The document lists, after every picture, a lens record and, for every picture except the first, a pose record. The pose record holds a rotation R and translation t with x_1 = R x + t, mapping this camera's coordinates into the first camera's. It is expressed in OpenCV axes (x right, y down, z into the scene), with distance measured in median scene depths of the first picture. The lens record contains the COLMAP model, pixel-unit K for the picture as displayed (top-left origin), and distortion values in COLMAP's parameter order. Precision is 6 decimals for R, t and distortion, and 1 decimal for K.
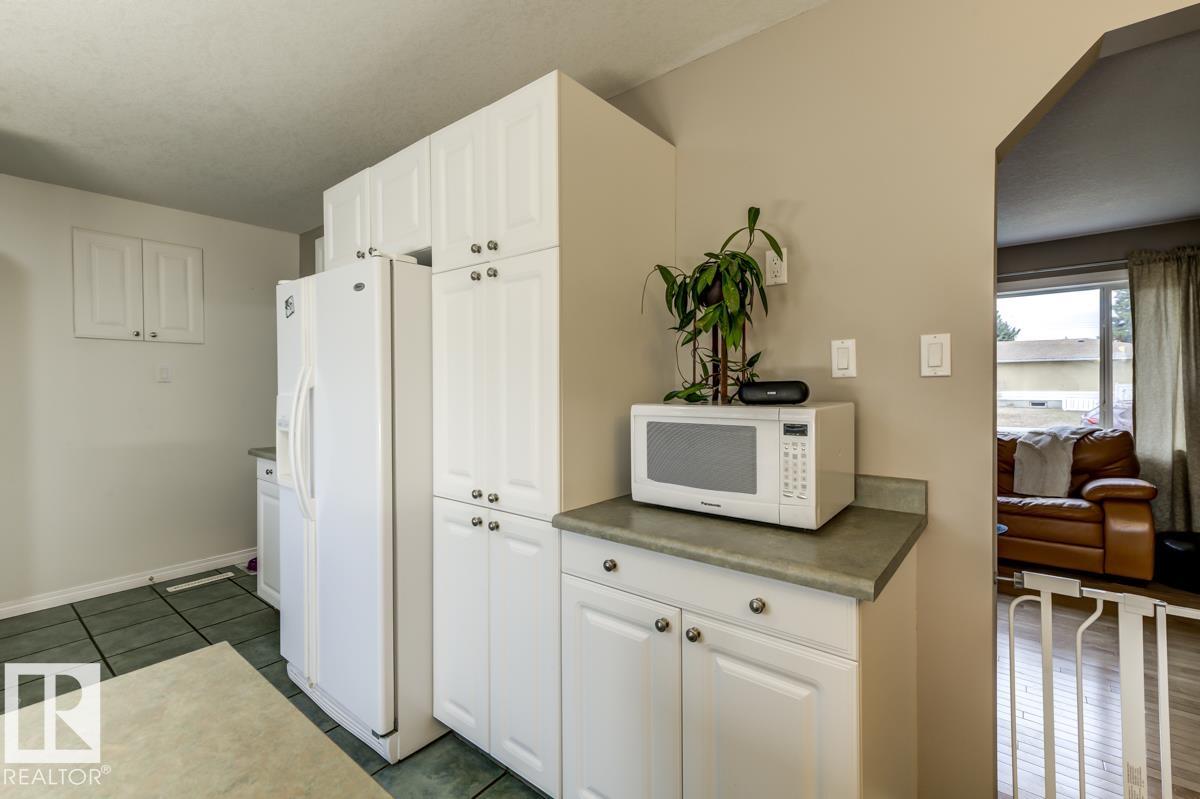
lens RADIAL K [[538.6, 0, 603.8], [0, 538.6, 393.1], [0, 0, 1]] dist [0.014674, -0.000521]
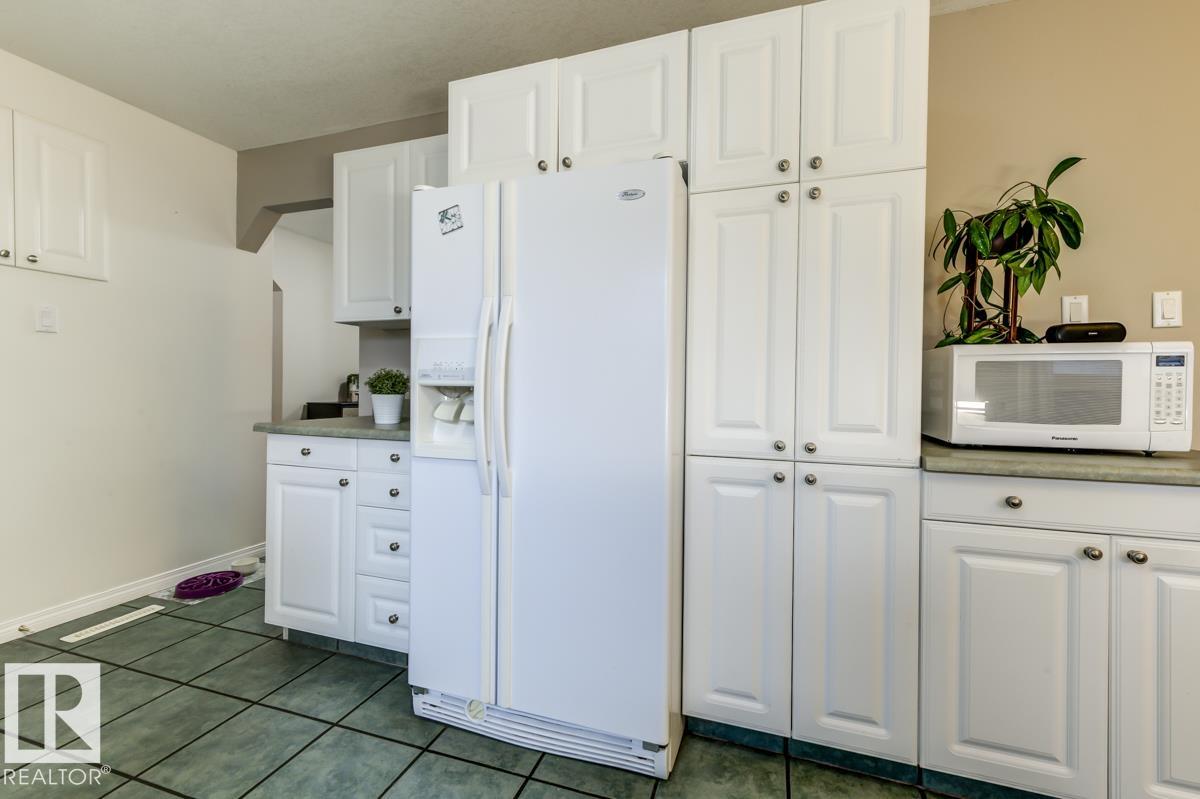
lens RADIAL K [[526.5, 0, 597.9], [0, 526.5, 393.9], [0, 0, 1]] dist [0.010333, -0.000638]
pose [[0.935978, 0.007379, 0.351981, -0.412555], [-0.006880, 0.999973, -0.002667, 0.054530], [-0.351992, 0.000075, 0.936003, 0.152642]]
